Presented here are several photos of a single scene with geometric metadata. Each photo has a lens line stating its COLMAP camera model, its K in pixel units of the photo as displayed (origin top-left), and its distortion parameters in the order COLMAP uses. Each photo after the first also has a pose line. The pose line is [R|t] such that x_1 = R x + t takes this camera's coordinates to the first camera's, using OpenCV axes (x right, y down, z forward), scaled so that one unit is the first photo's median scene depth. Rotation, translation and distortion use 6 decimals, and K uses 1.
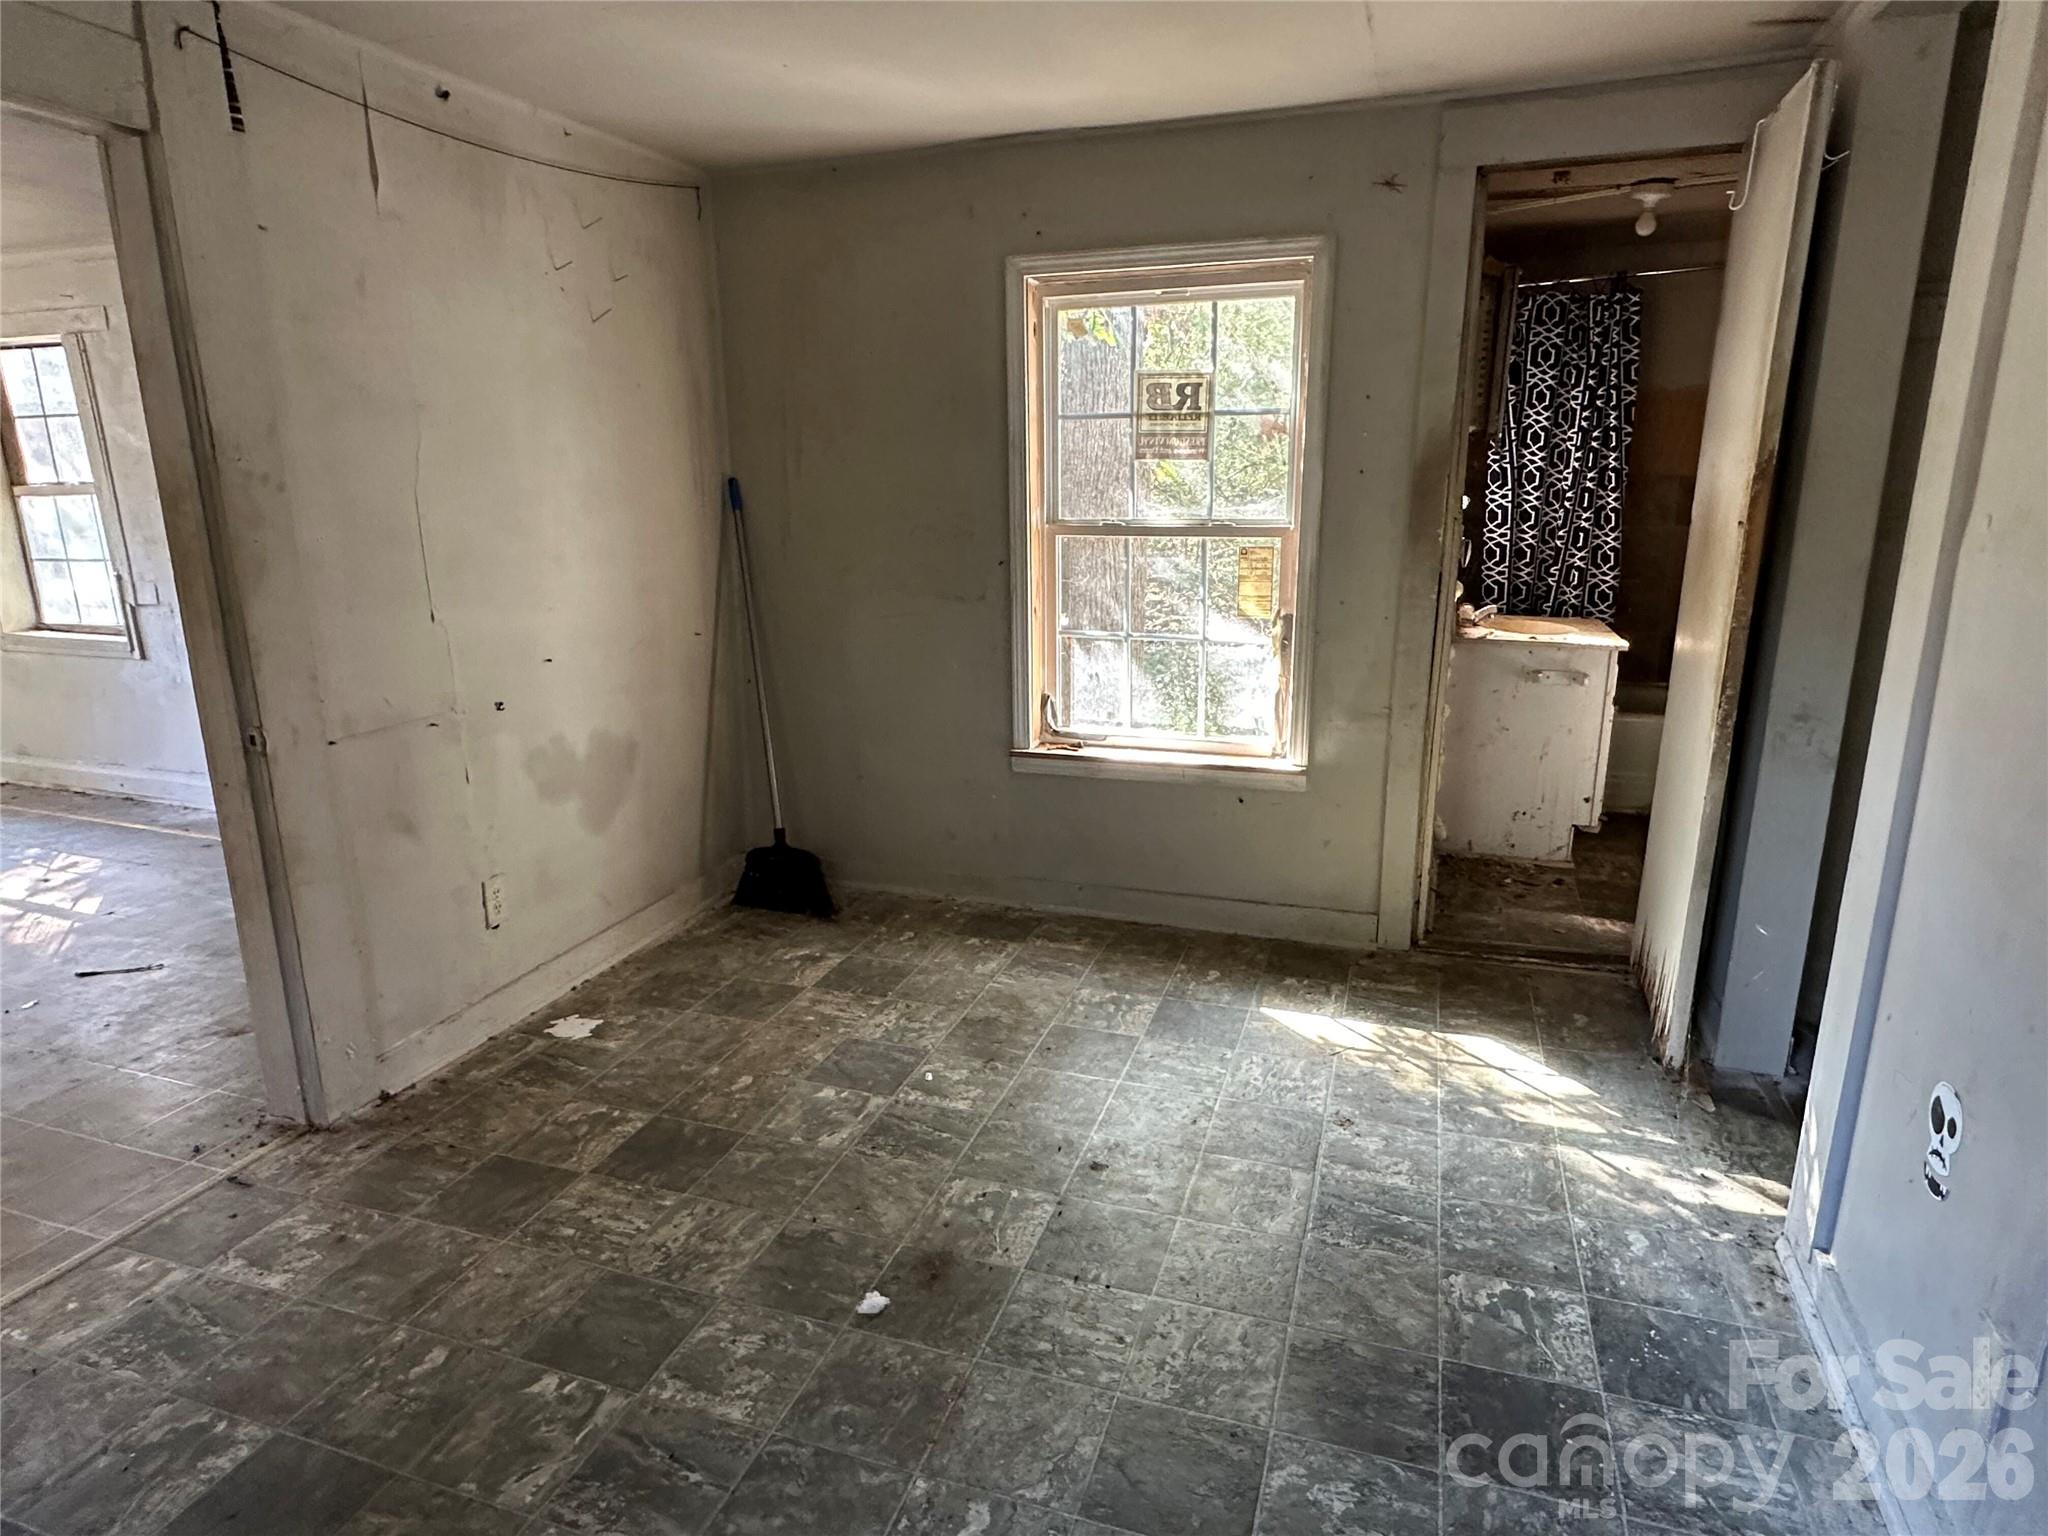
lens RADIAL K [[1183.3, 0, 1021.4], [0, 1183.3, 768.9], [0, 0, 1]] dist [0.001875, 0.000309]
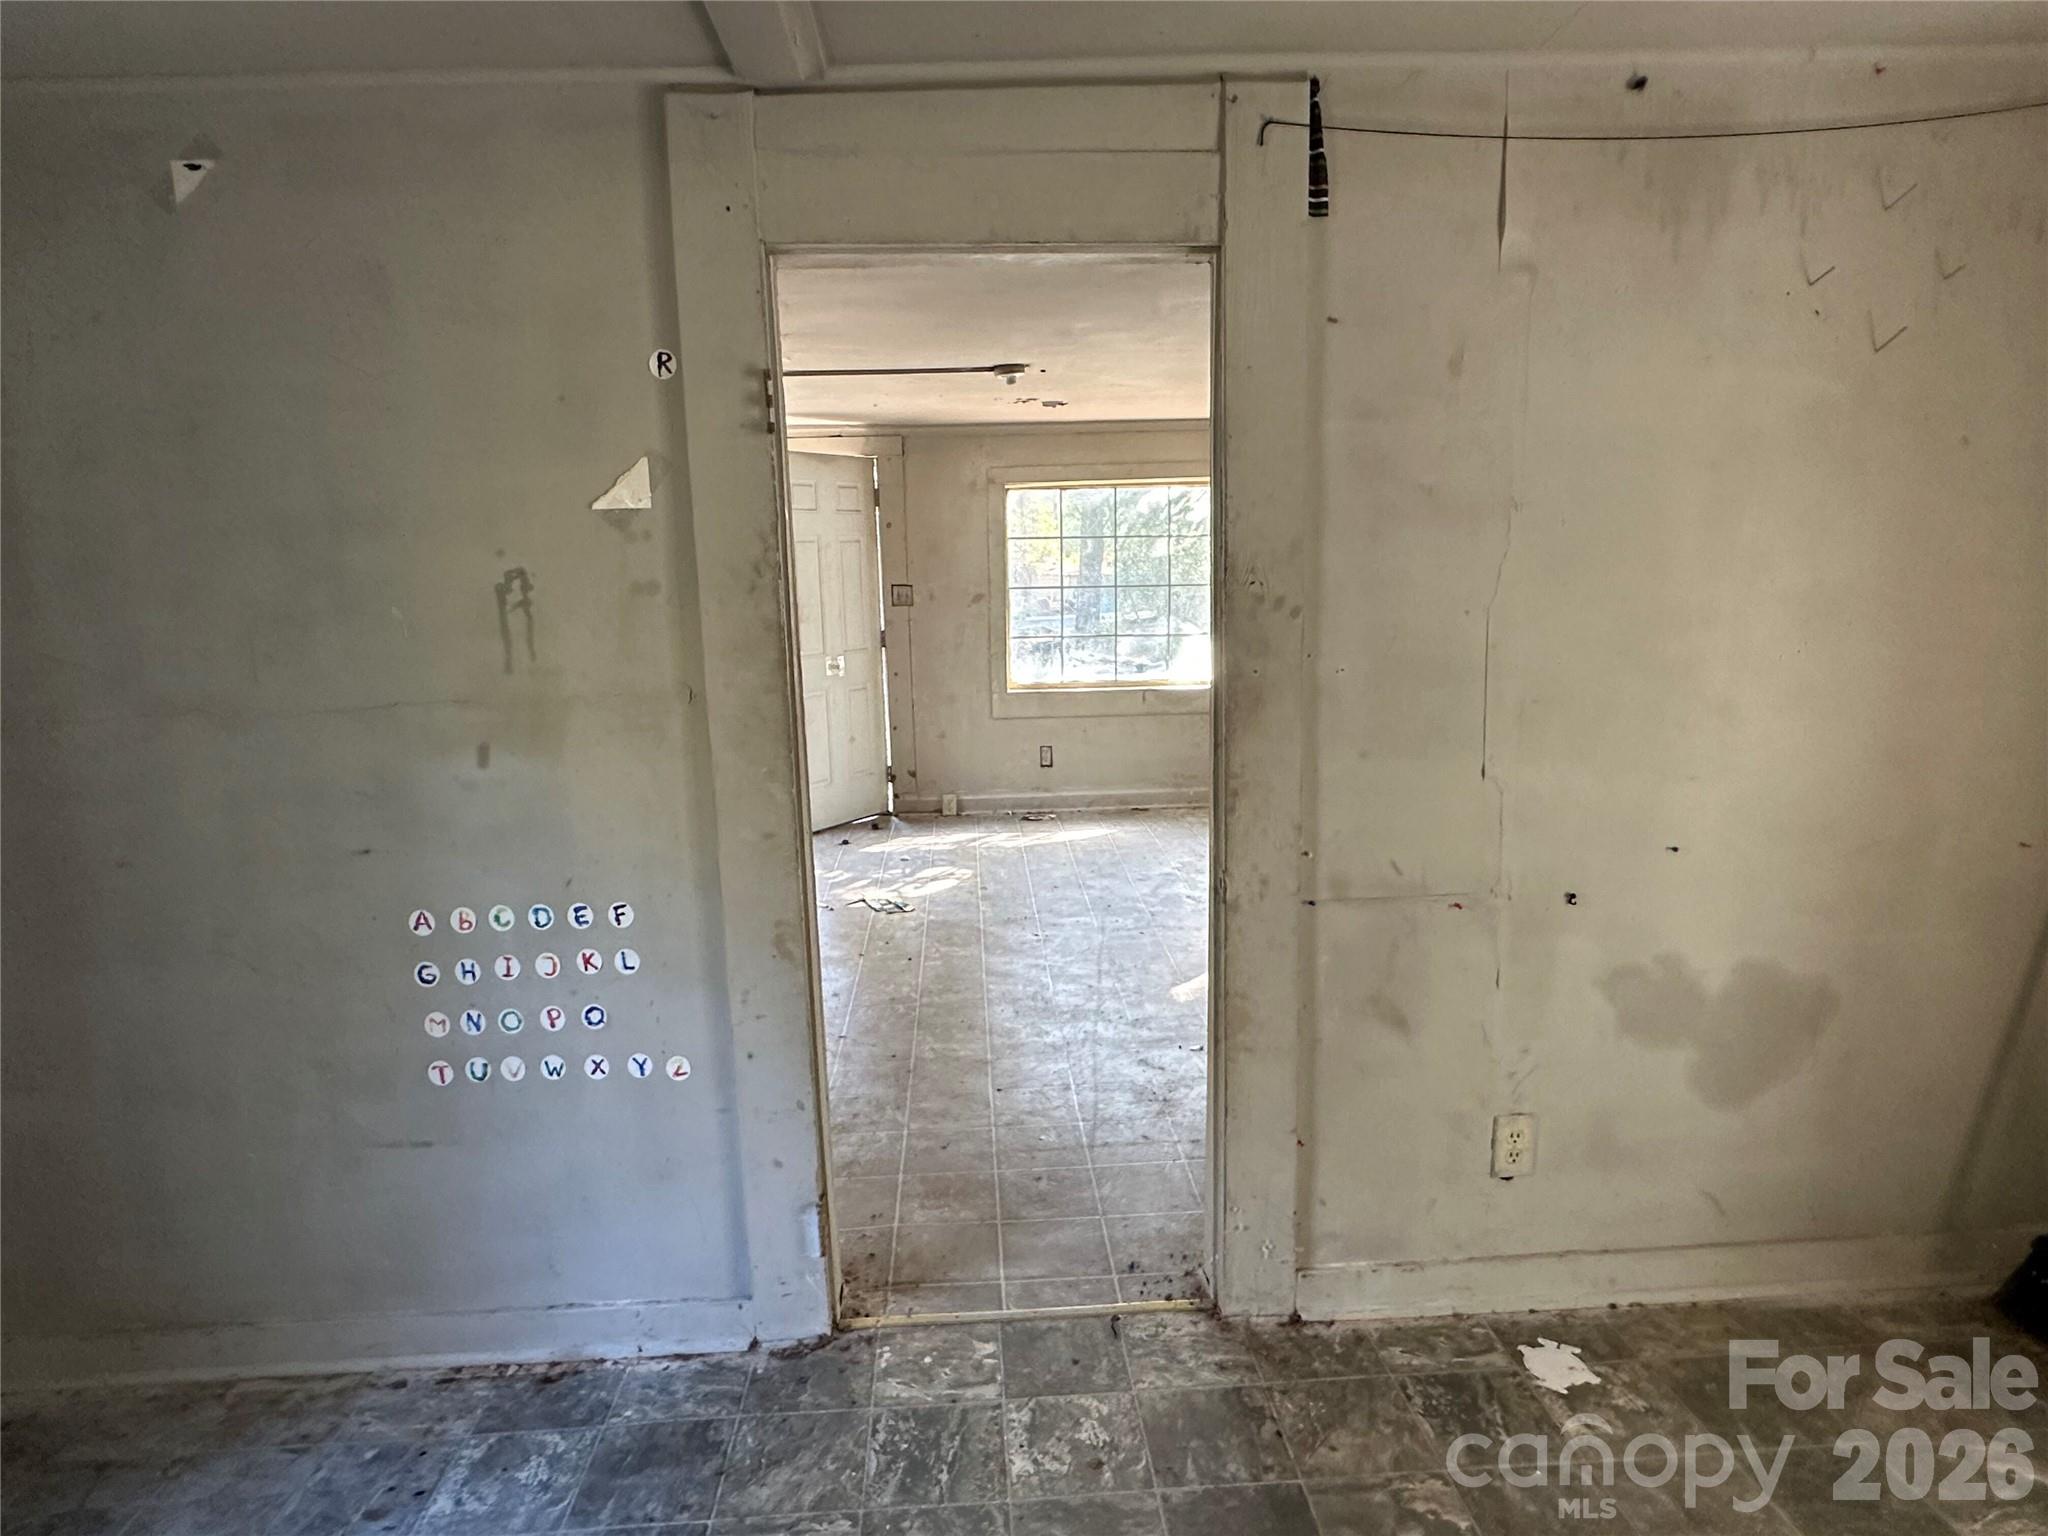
lens RADIAL K [[1183.3, 0, 1021.4], [0, 1183.3, 768.9], [0, 0, 1]] dist [0.001875, 0.000309]
pose [[0.375198, 0.150537, -0.914639, 0.096223], [-0.204745, 0.975812, 0.076616, -0.121150], [0.904050, 0.158522, 0.396944, 0.393045]]
